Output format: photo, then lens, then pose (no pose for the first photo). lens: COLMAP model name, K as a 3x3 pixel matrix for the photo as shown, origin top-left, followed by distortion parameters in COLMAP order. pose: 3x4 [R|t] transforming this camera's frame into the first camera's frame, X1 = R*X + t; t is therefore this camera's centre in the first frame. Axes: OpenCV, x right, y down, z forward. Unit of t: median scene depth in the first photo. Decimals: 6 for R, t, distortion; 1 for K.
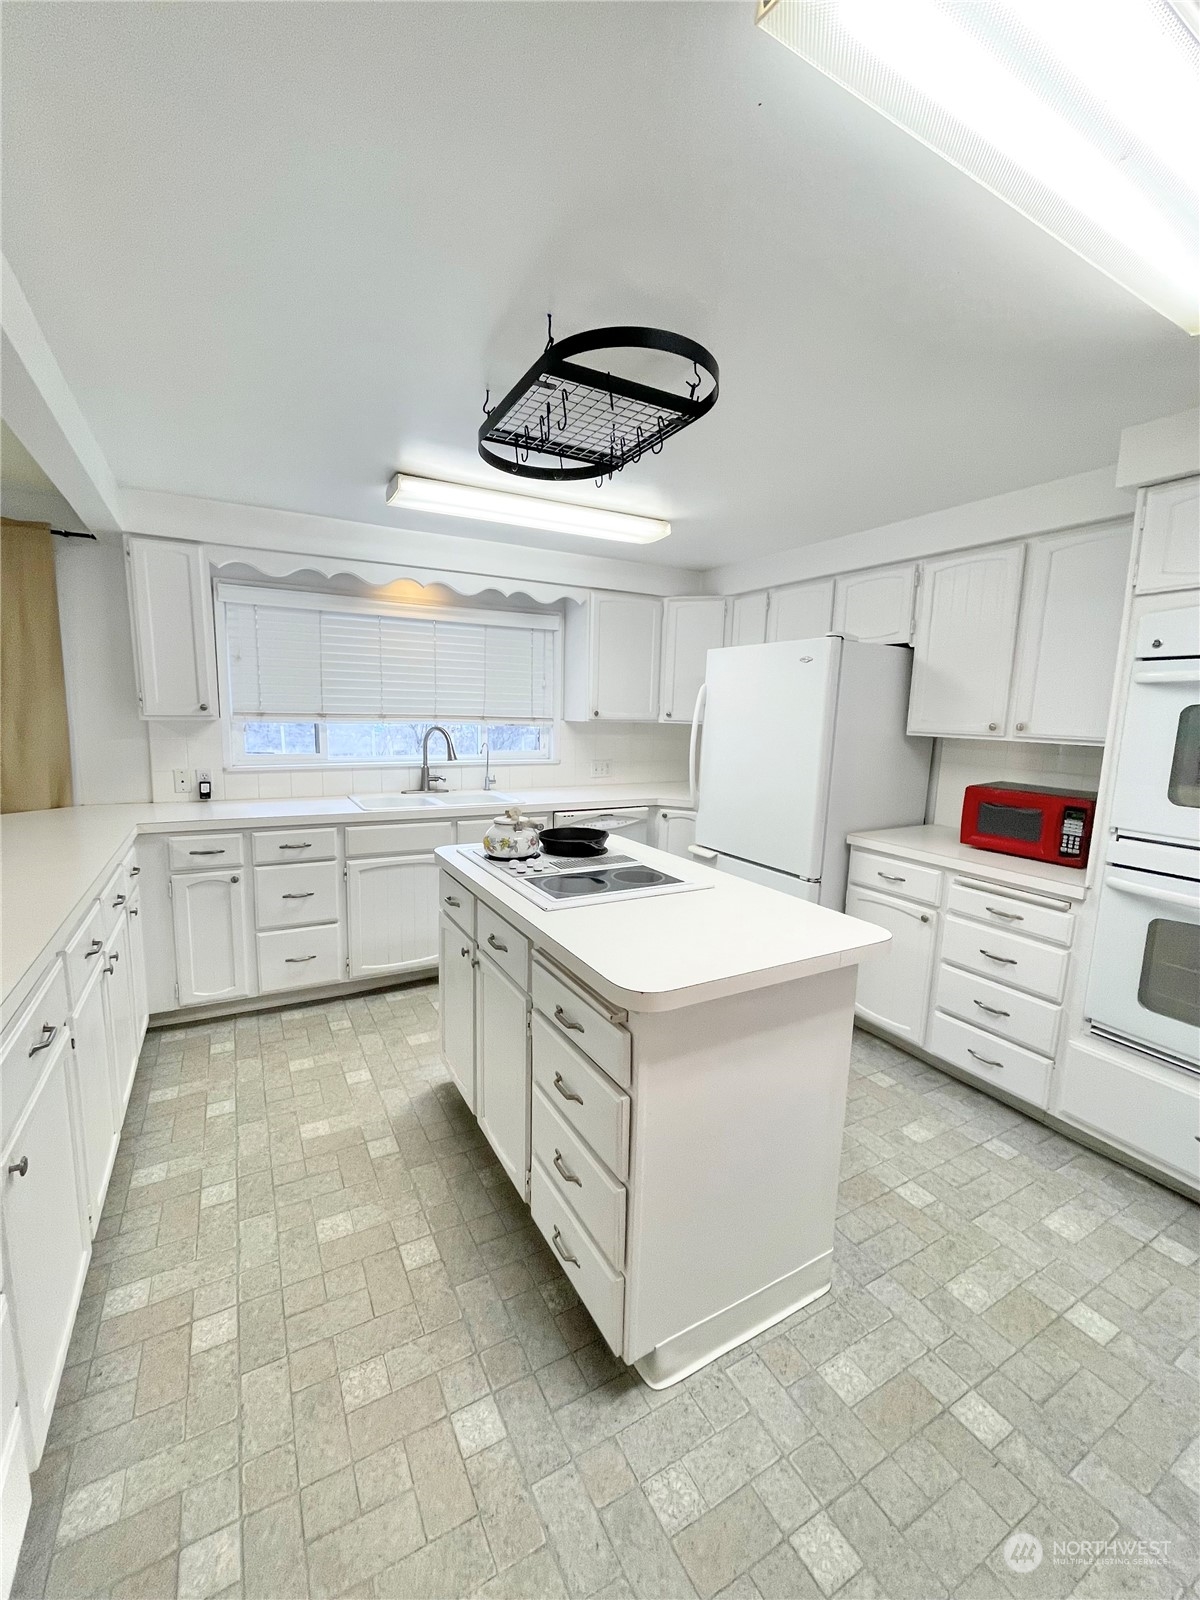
lens RADIAL K [[647.3, 0, 591.2], [0, 647.3, 803.7], [0, 0, 1]] dist [0.002914, -0.000219]
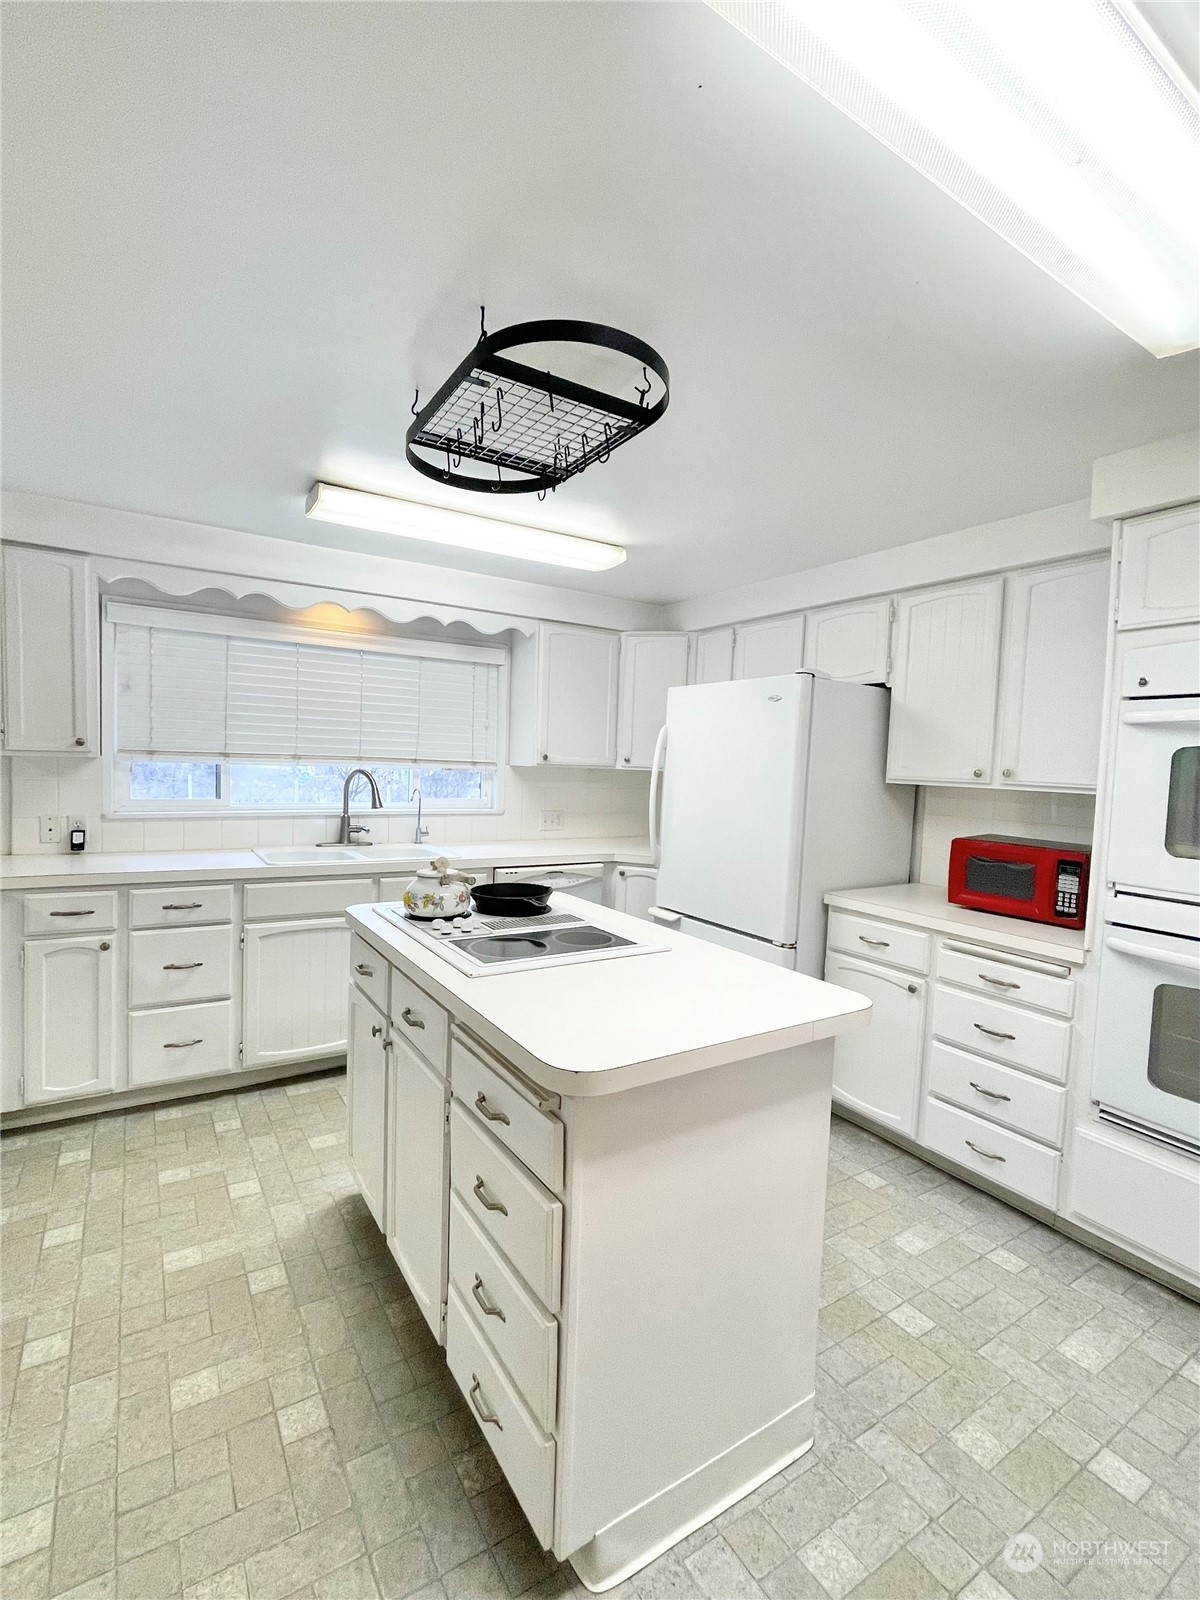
lens RADIAL K [[726.5, 0, 589.4], [0, 726.5, 802.8], [0, 0, 1]] dist [0.001963, -0.000825]
pose [[0.998287, 0.008182, 0.057932, 0.018075], [-0.003124, 0.996215, -0.086865, 0.014042], [-0.058424, 0.086535, 0.994534, 0.022139]]
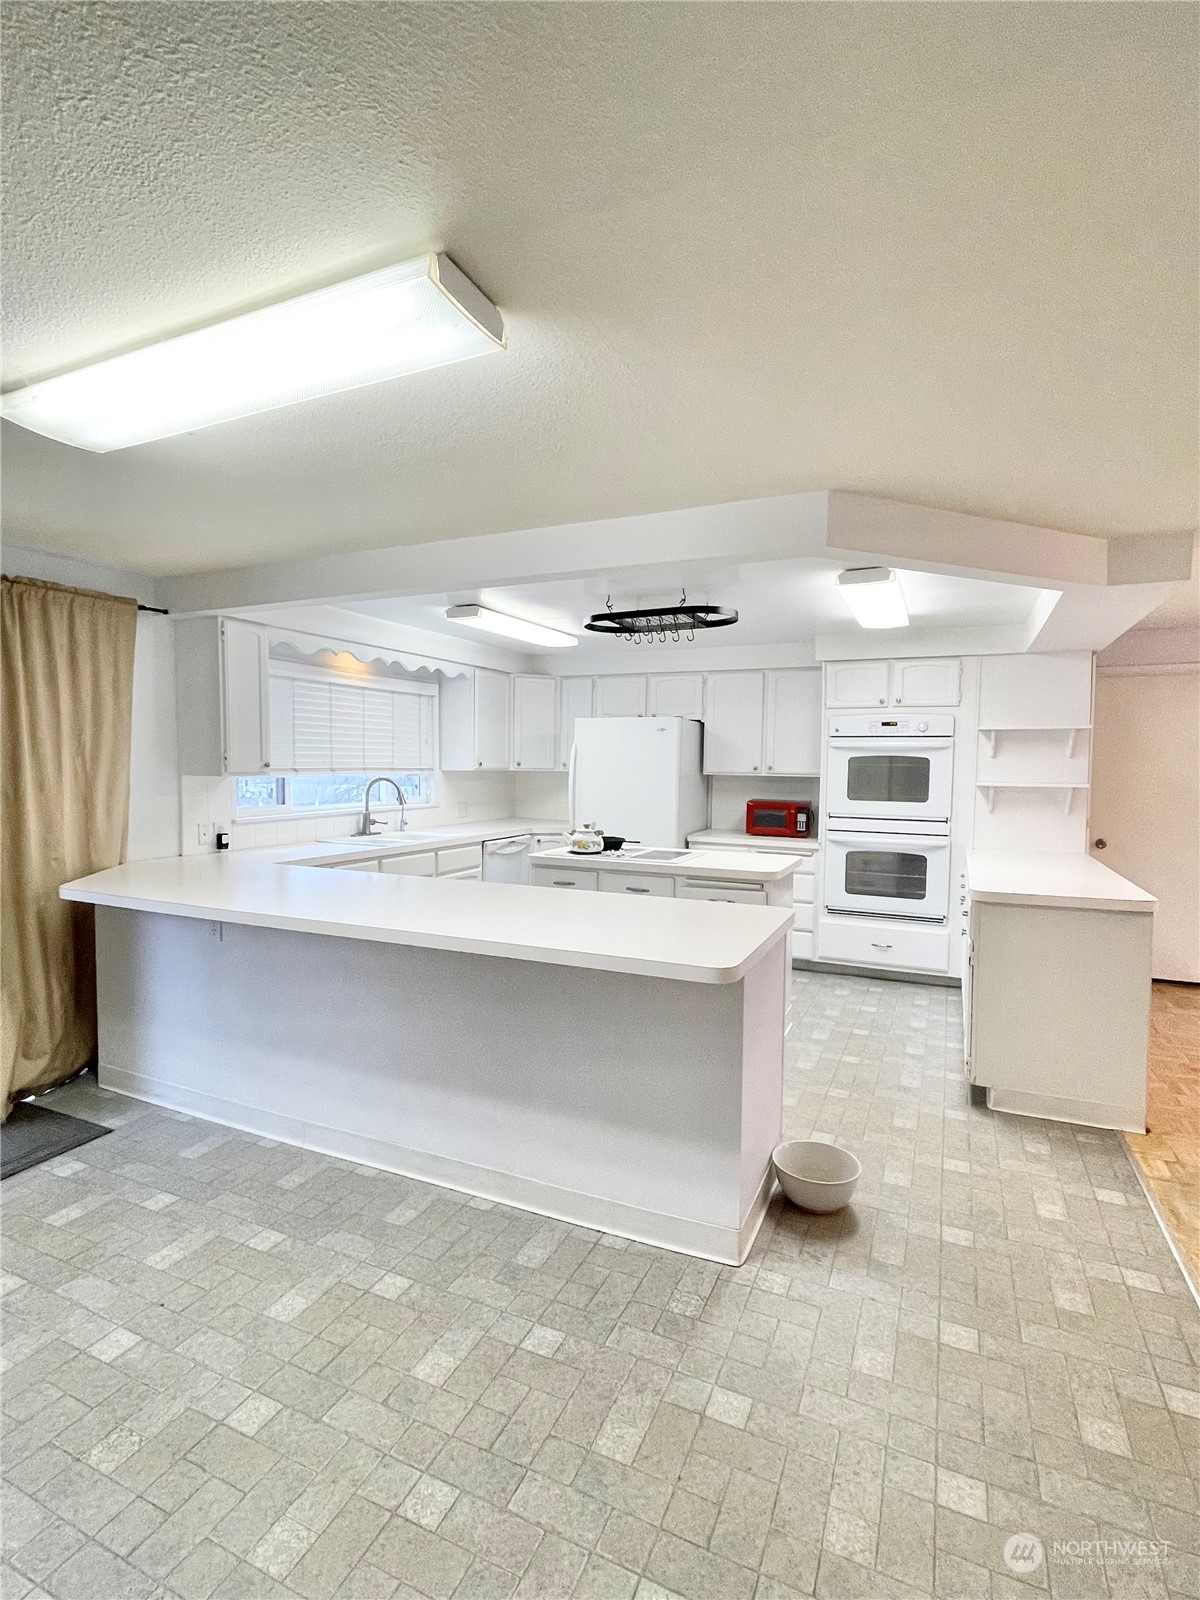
lens RADIAL K [[783.4, 0, 597.3], [0, 783.4, 808.6], [0, 0, 1]] dist [0.018528, 0.000143]
pose [[0.803340, -0.050069, 0.593412, -1.152211], [0.093736, 0.994669, -0.042973, 0.052380], [-0.588097, 0.090146, 0.803751, -0.551302]]
